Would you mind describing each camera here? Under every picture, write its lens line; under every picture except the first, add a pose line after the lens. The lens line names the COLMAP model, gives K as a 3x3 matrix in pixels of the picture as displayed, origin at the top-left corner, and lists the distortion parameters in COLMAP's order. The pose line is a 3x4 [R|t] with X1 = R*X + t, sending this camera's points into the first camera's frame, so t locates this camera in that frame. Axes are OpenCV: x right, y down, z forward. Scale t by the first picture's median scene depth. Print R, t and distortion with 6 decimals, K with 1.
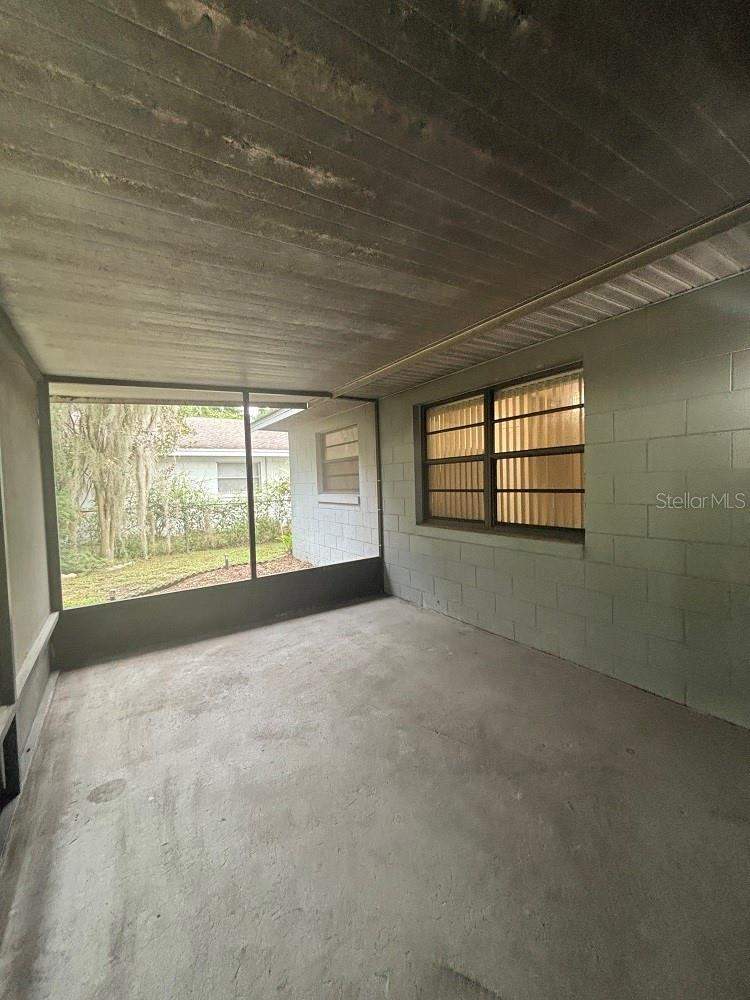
lens RADIAL K [[403.9, 0, 373.4], [0, 403.9, 498.2], [0, 0, 1]] dist [-0.009011, 0.001121]
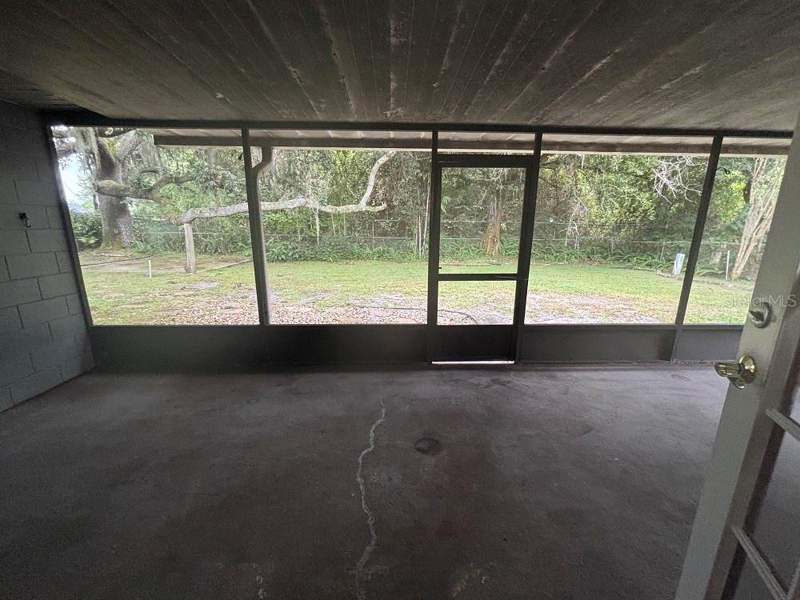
lens RADIAL K [[323.2, 0, 400.8], [0, 323.2, 300.8], [0, 0, 1]] dist [-0.009011, 0.001121]
pose [[-0.517496, 0.223230, -0.826055, 1.703388], [-0.023319, 0.961334, 0.274395, -0.115255], [0.855368, 0.161261, -0.492281, 0.604294]]
